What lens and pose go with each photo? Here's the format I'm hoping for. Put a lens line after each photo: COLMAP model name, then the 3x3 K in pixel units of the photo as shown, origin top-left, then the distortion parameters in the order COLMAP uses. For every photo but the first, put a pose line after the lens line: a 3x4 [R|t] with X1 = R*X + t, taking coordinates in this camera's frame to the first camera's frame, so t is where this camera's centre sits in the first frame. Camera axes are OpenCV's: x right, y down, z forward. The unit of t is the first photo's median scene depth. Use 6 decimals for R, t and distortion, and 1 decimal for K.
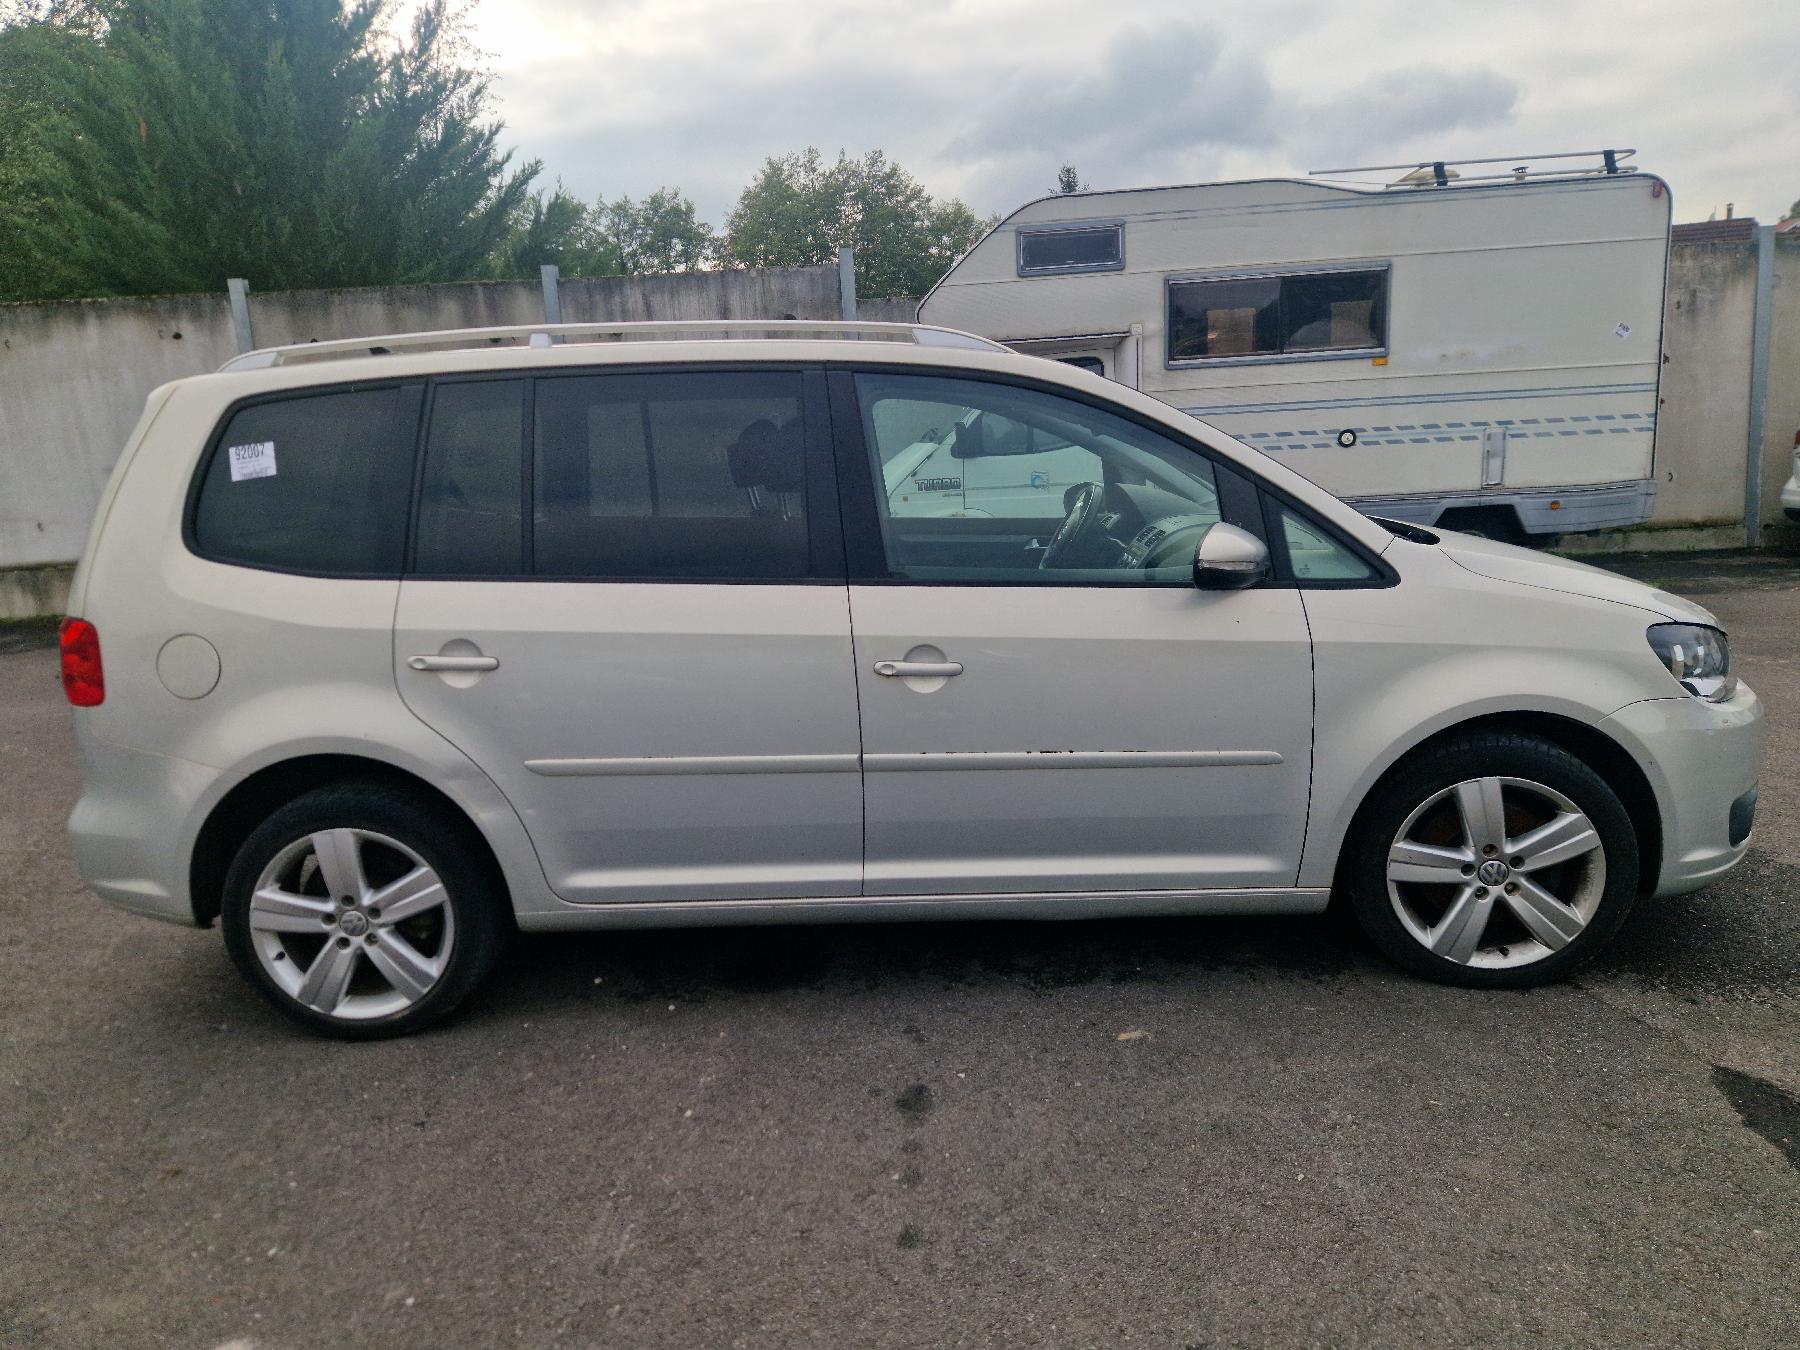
lens RADIAL K [[1216.8, 0, 886.2], [0, 1216.8, 680.1], [0, 0, 1]] dist [0.045361, -0.032528]
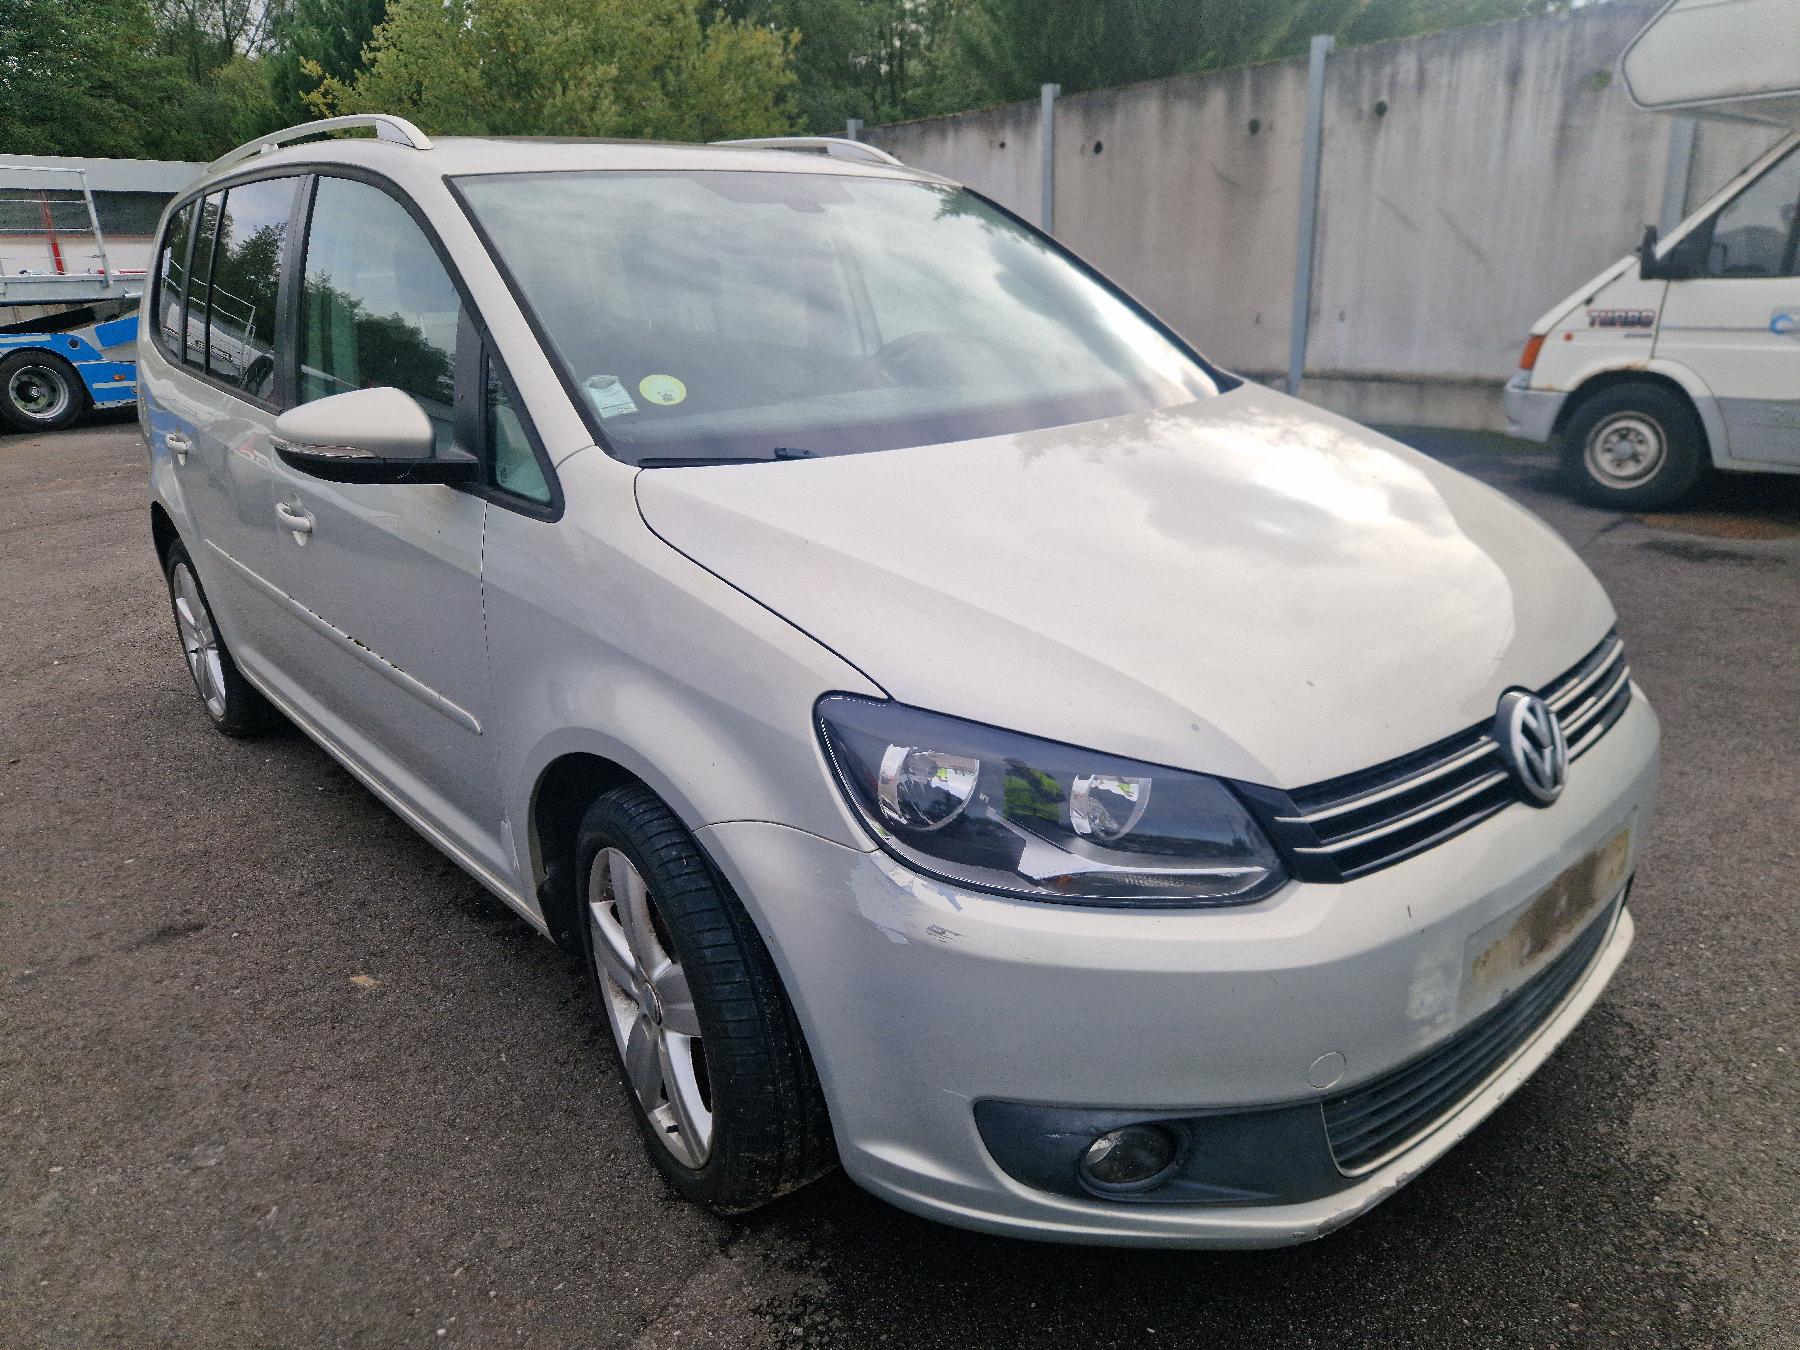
lens RADIAL K [[1216.8, 0, 905.1], [0, 1216.8, 680.9], [0, 0, 1]] dist [0.045361, -0.032528]
pose [[0.664501, 0.263048, -0.699460, 0.256215], [-0.156529, 0.964230, 0.213916, -0.039661], [0.730710, -0.032662, 0.681906, 0.179418]]
